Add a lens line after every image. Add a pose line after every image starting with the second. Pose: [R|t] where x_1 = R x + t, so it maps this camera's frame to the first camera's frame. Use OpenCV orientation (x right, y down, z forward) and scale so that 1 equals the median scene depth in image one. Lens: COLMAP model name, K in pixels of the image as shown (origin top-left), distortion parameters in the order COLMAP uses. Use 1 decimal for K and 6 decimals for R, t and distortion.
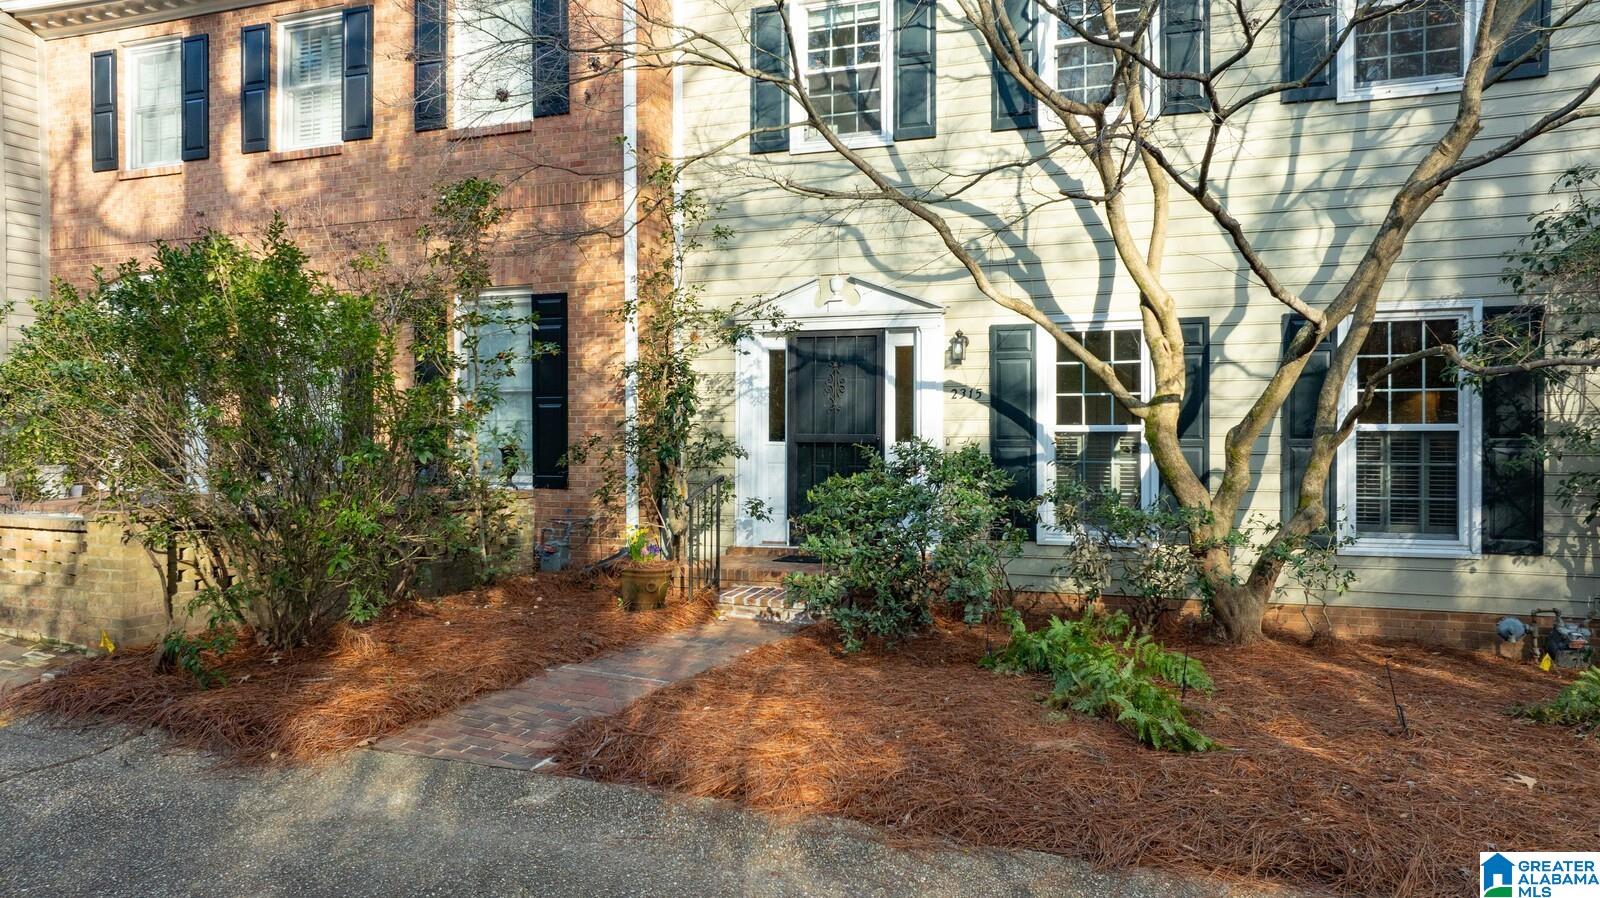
lens RADIAL K [[1112.4, 0, 800.0], [0, 1112.4, 449.0], [0, 0, 1]] dist [-0.024038, 0.002094]
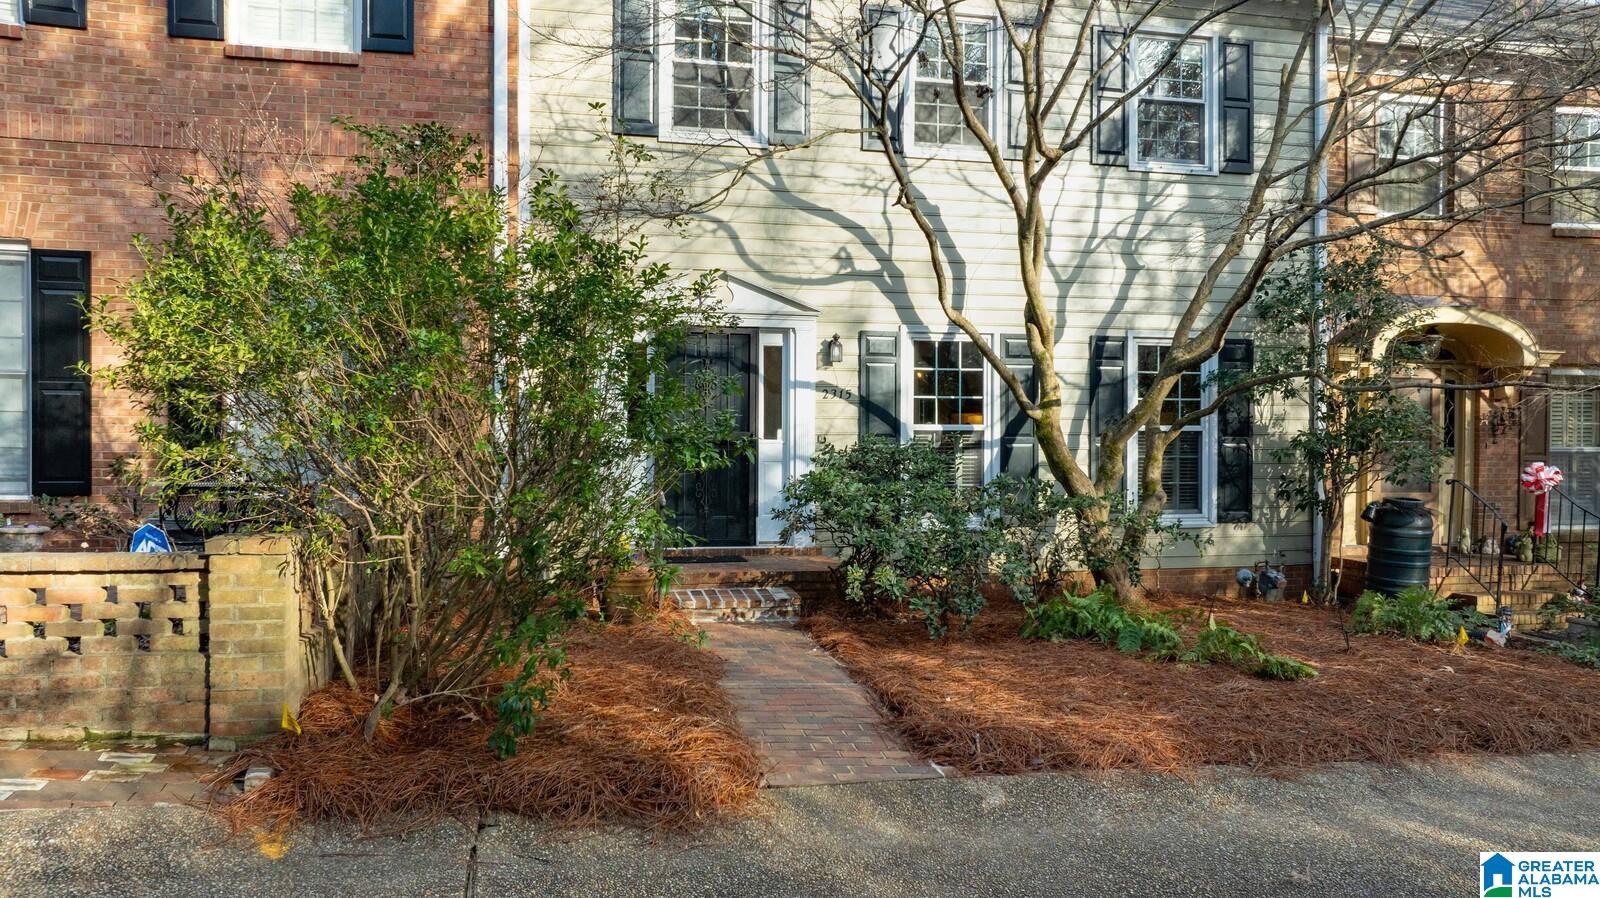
lens RADIAL K [[1112.4, 0, 800.0], [0, 1112.4, 449.0], [0, 0, 1]] dist [-0.024038, 0.002094]
pose [[0.831659, -0.005019, 0.555264, -0.485013], [0.004179, 0.999987, 0.002778, -0.000297], [-0.555271, 0.000010, 0.831669, 0.143162]]
